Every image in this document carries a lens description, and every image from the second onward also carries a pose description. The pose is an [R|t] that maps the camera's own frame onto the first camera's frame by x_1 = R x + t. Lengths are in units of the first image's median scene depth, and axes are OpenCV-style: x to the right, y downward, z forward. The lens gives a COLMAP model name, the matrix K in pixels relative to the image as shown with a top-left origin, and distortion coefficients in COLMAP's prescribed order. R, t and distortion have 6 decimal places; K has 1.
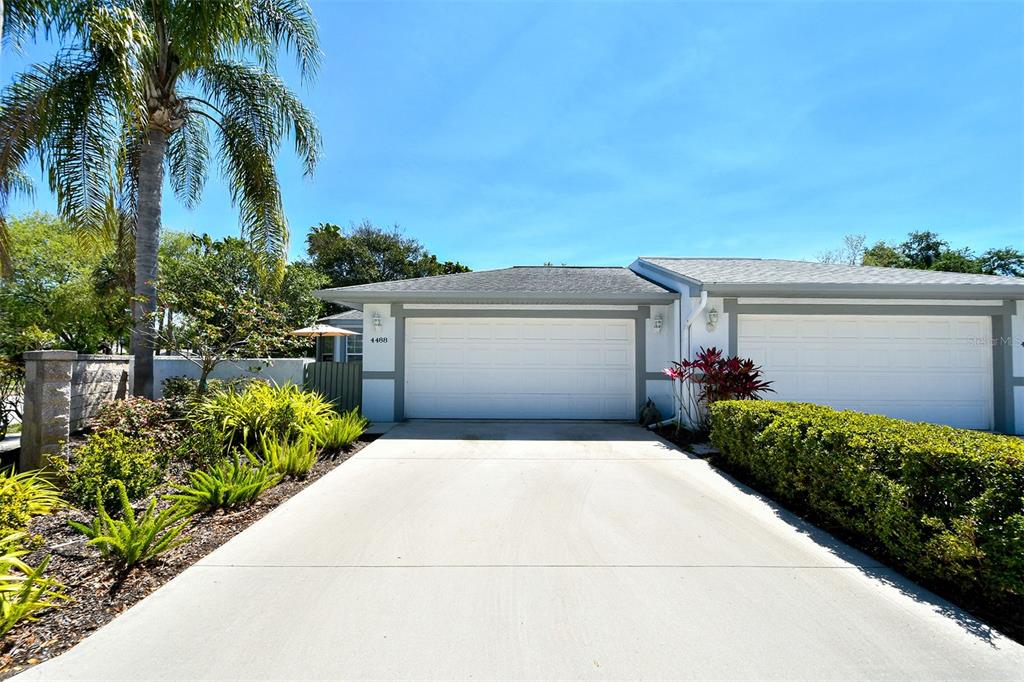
lens RADIAL K [[448.7, 0, 514.3], [0, 448.7, 343.9], [0, 0, 1]] dist [0.000555, -0.001901]
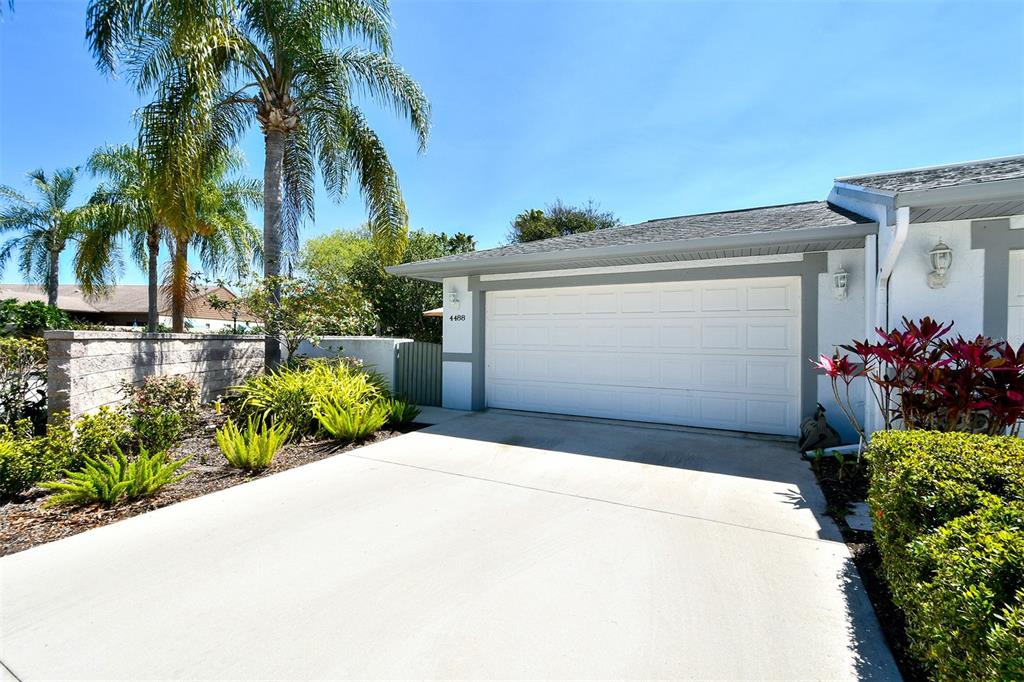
lens RADIAL K [[448.7, 0, 517.2], [0, 448.7, 337.1], [0, 0, 1]] dist [0.000555, -0.001901]
pose [[0.877939, -0.000250, -0.478772, 0.229508], [0.013520, 0.999614, 0.024269, 0.009385], [0.478581, -0.027780, 0.877604, 0.273665]]
